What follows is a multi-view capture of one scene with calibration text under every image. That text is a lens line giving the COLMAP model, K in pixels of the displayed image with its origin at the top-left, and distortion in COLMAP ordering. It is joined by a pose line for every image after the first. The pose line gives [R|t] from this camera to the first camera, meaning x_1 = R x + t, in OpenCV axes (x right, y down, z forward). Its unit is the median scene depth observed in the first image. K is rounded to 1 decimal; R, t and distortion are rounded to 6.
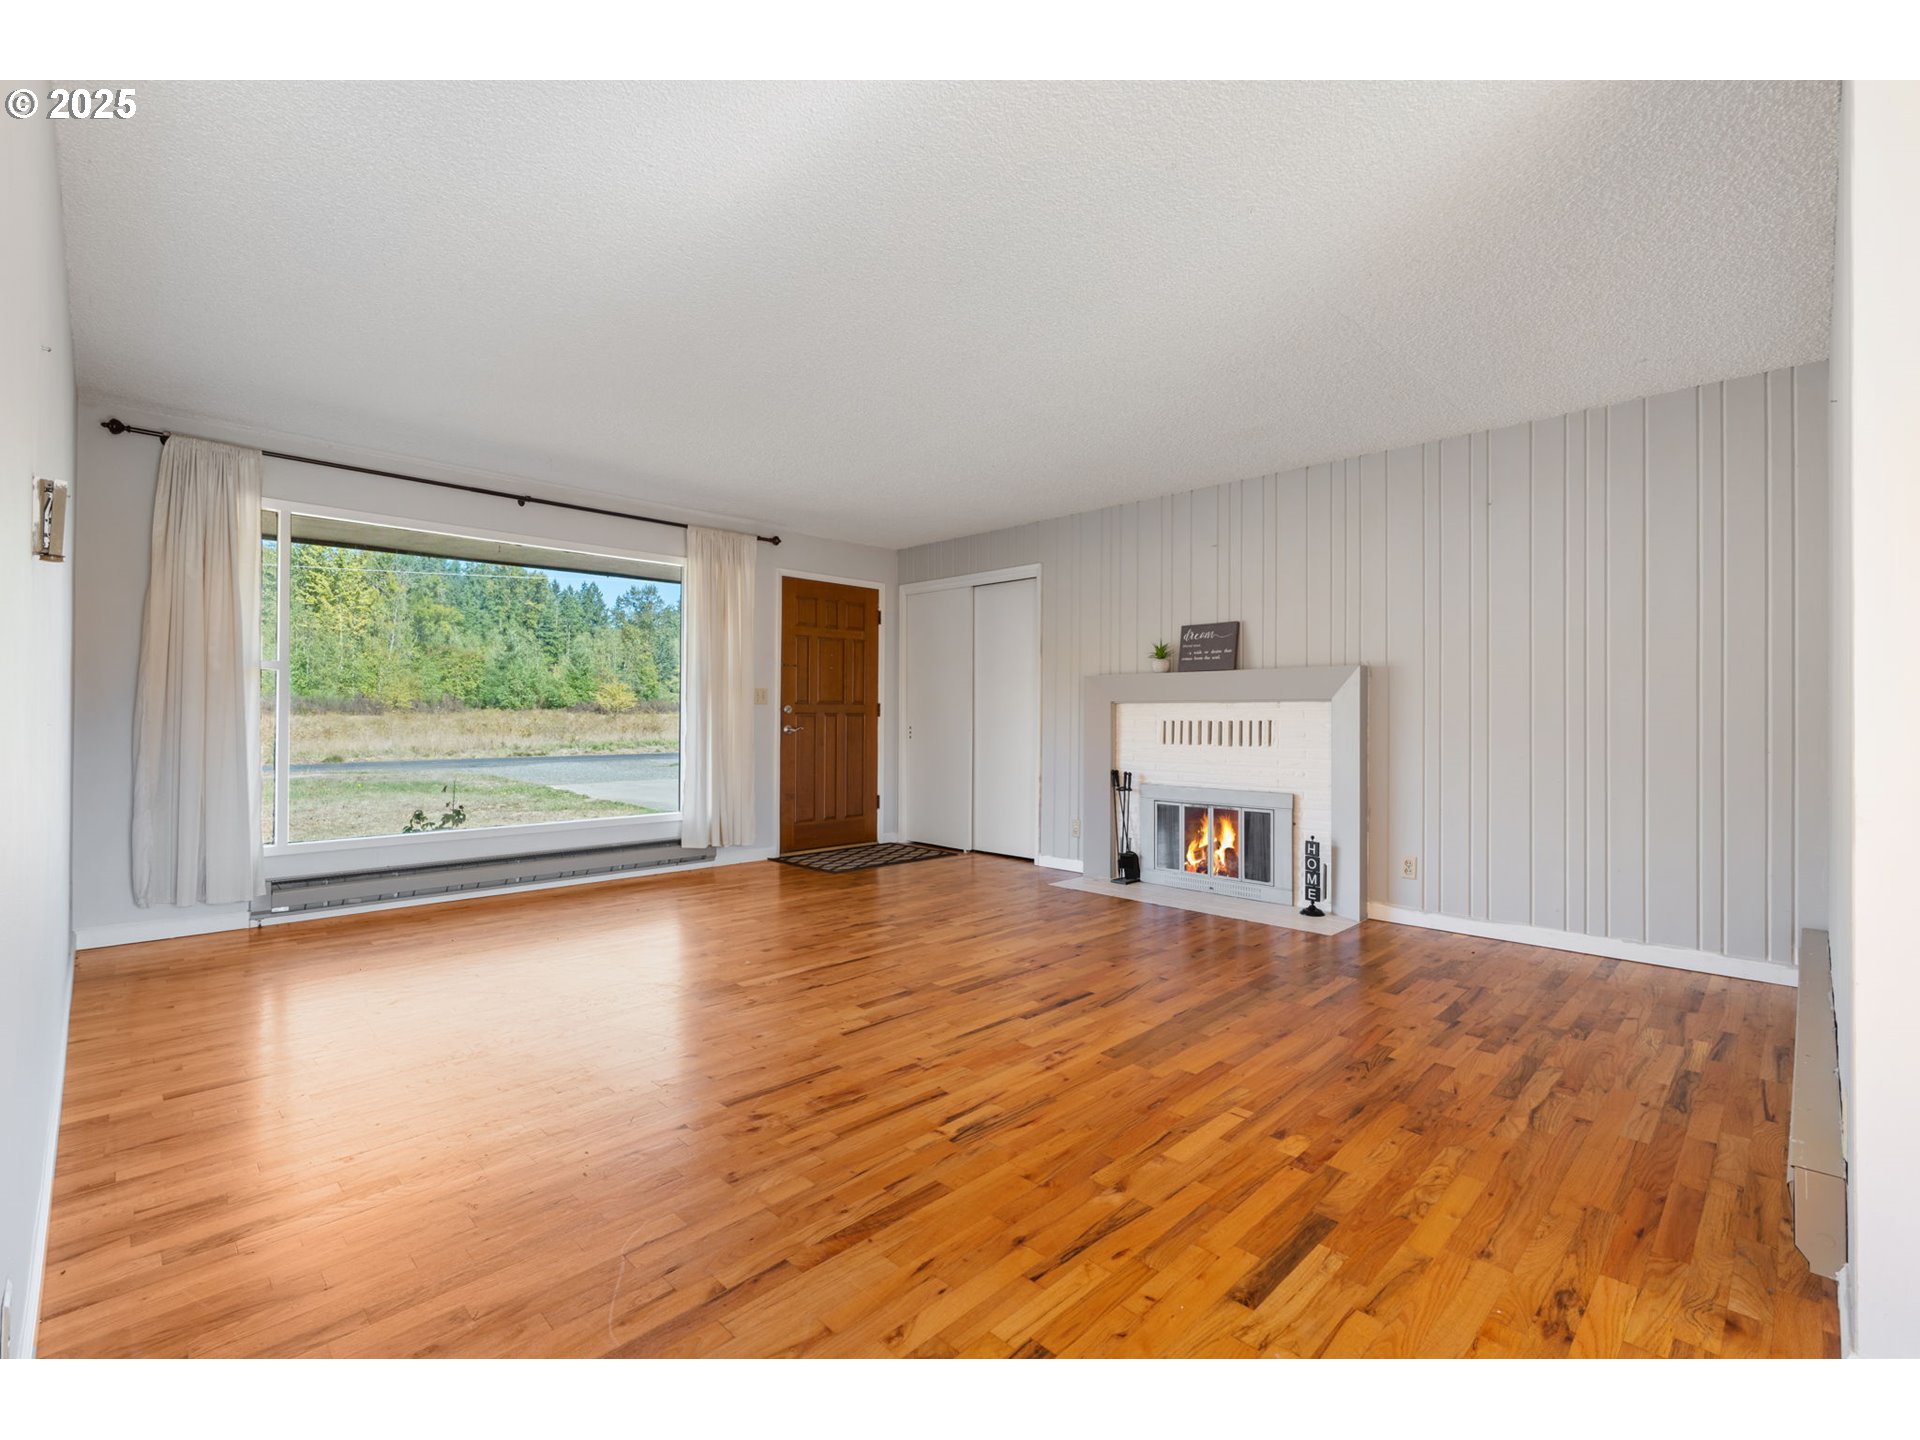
lens RADIAL K [[857.6, 0, 958.0], [0, 857.6, 713.1], [0, 0, 1]] dist [-0.003071, -0.000328]
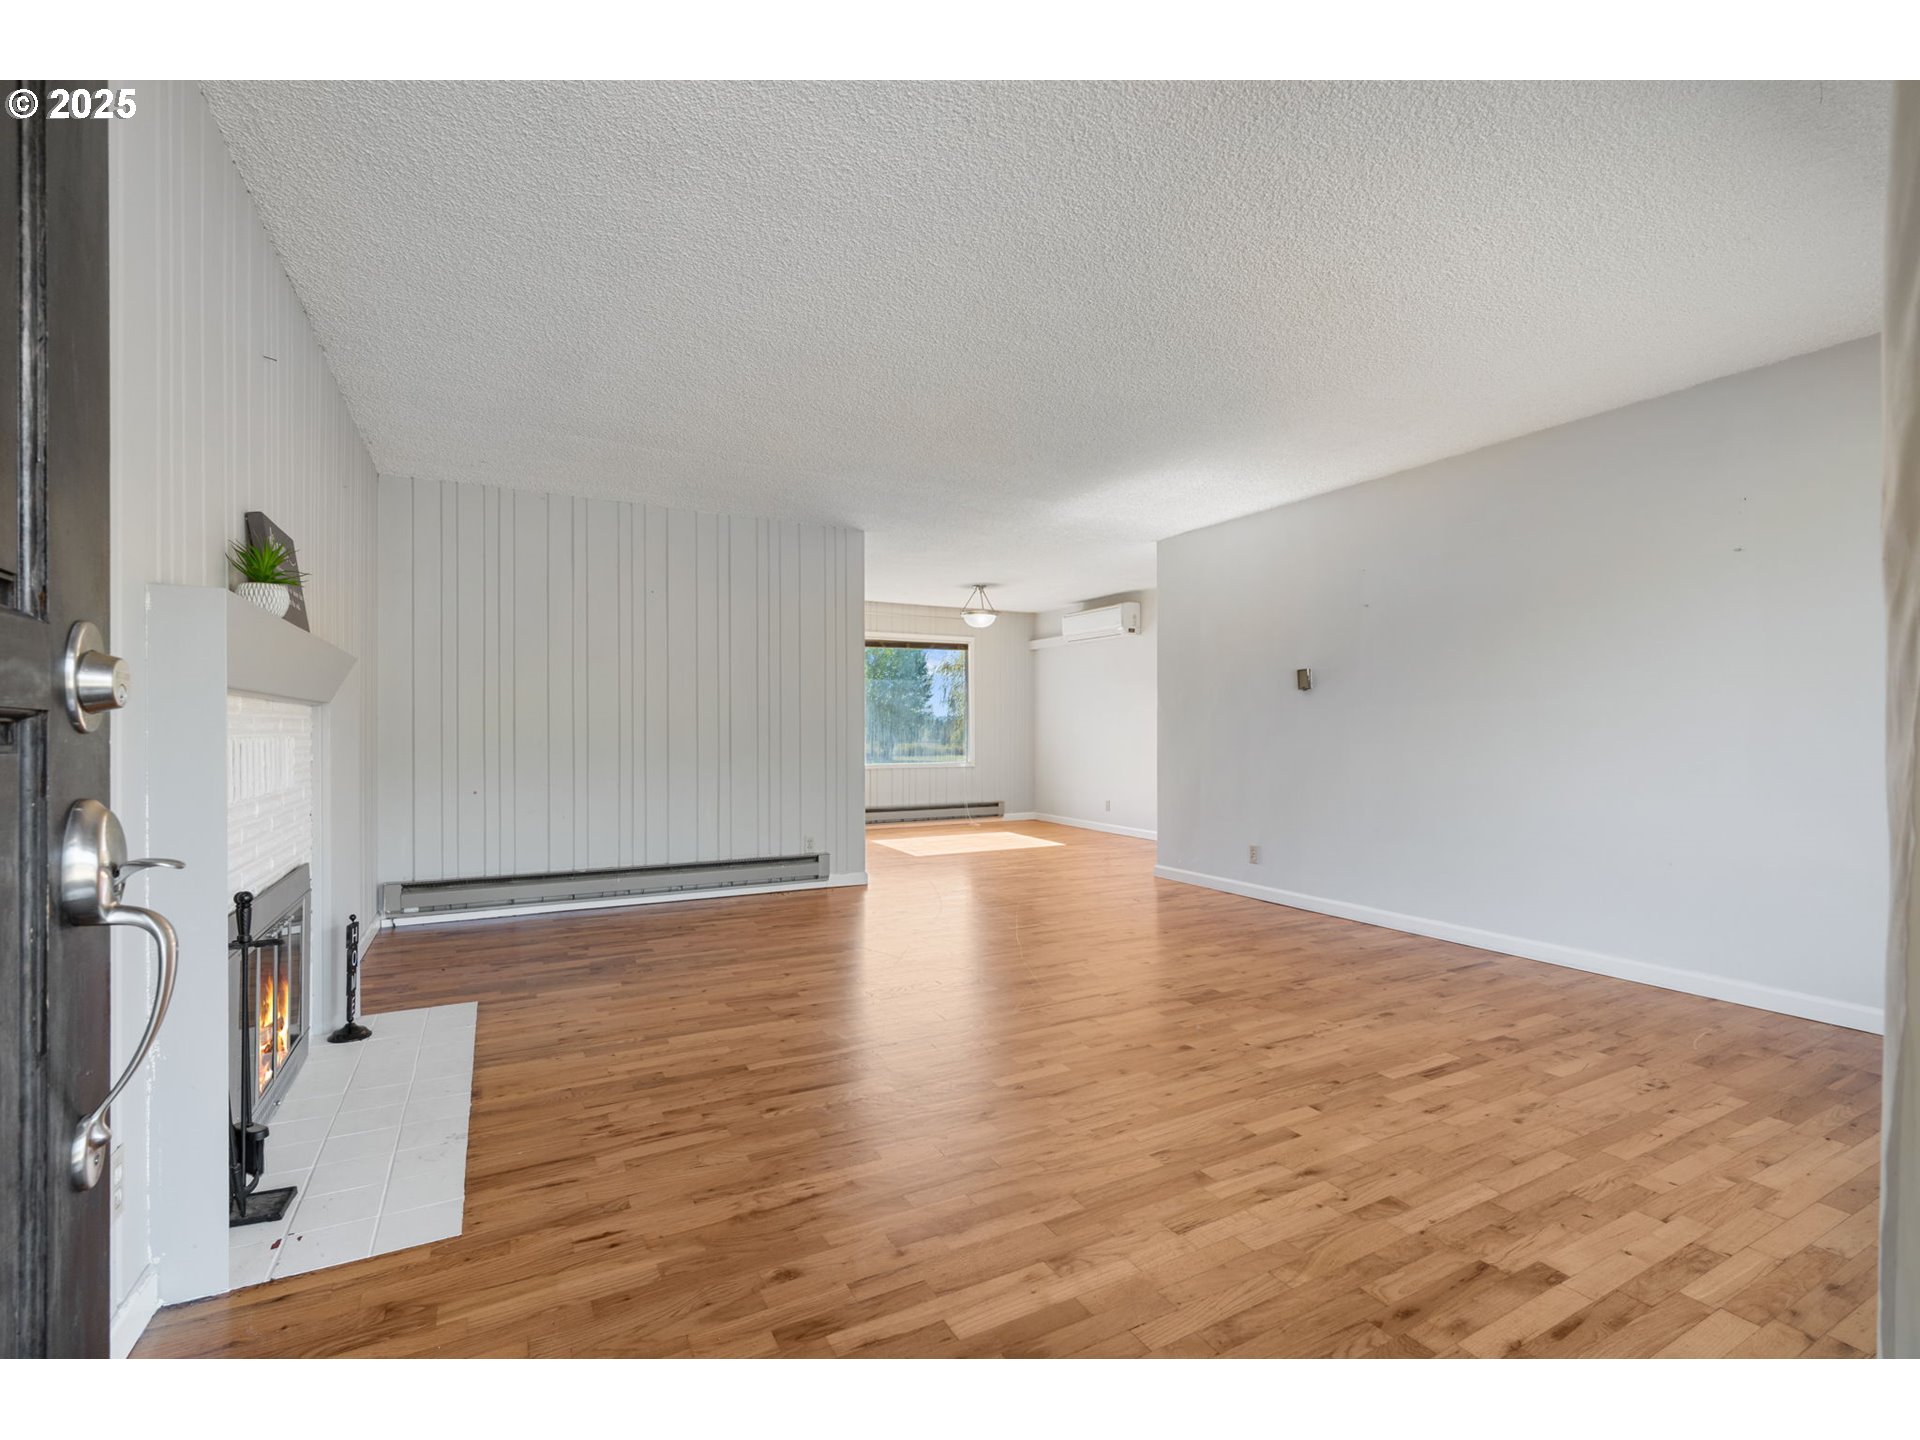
lens RADIAL K [[865.2, 0, 967.7], [0, 865.2, 738.9], [0, 0, 1]] dist [-0.000802, -0.000048]
pose [[-0.962486, -0.008021, 0.271212, -0.204621], [-0.008075, 0.999967, 0.000916, 0.007777], [-0.271210, -0.001309, -0.962519, 1.499205]]
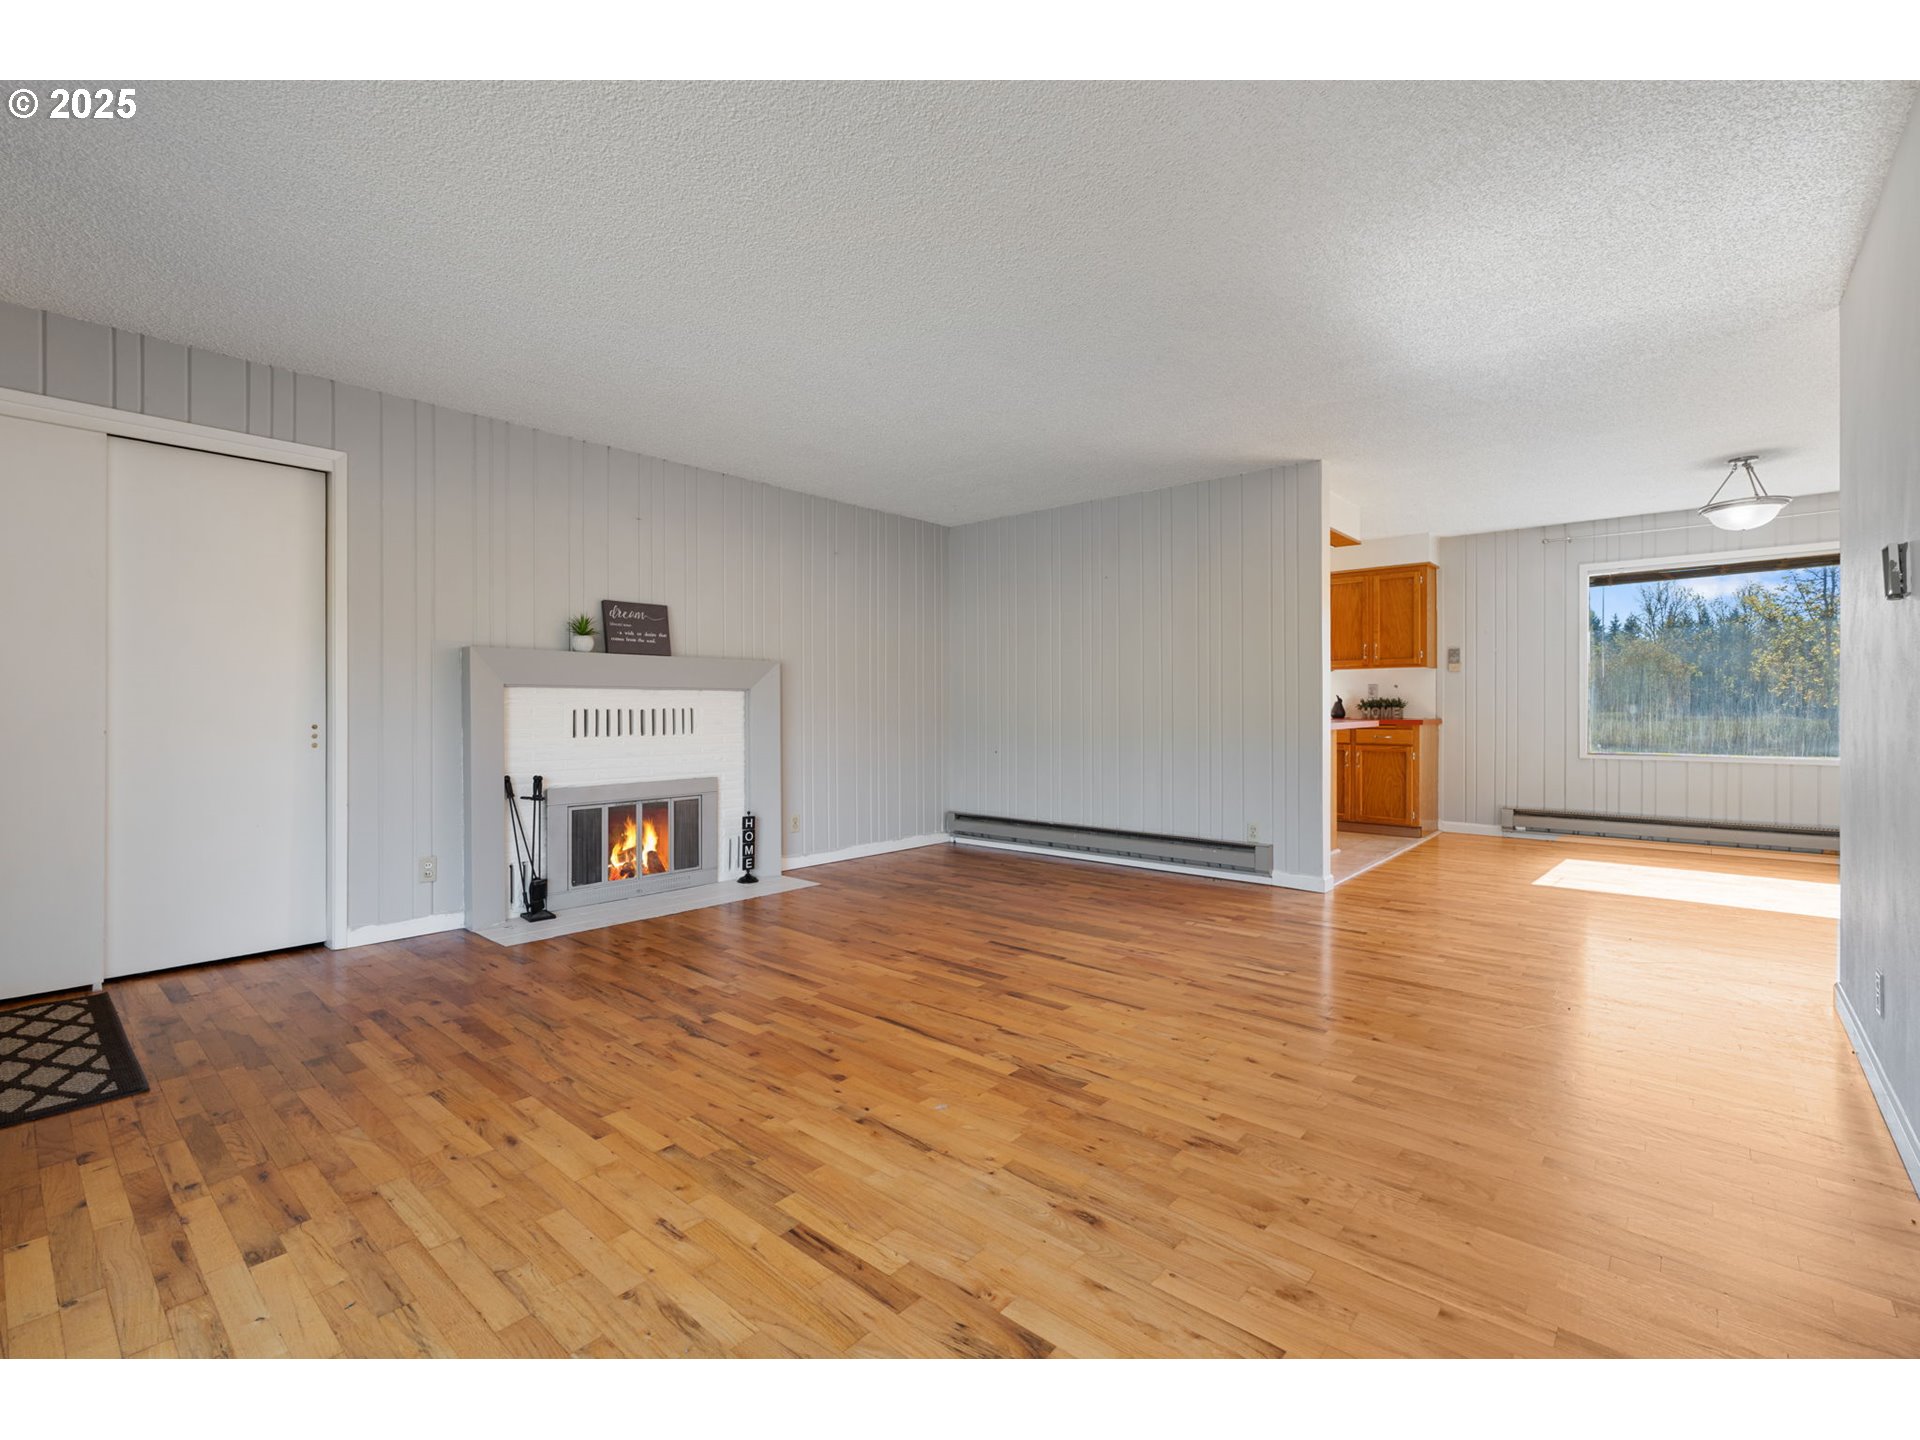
lens RADIAL K [[857.6, 0, 958.0], [0, 857.6, 713.1], [0, 0, 1]] dist [-0.003071, -0.000328]
pose [[-0.070959, -0.010783, 0.997421, -0.722637], [-0.007889, 0.999916, 0.010248, 0.001320], [-0.997448, -0.007141, -0.071039, 0.809802]]
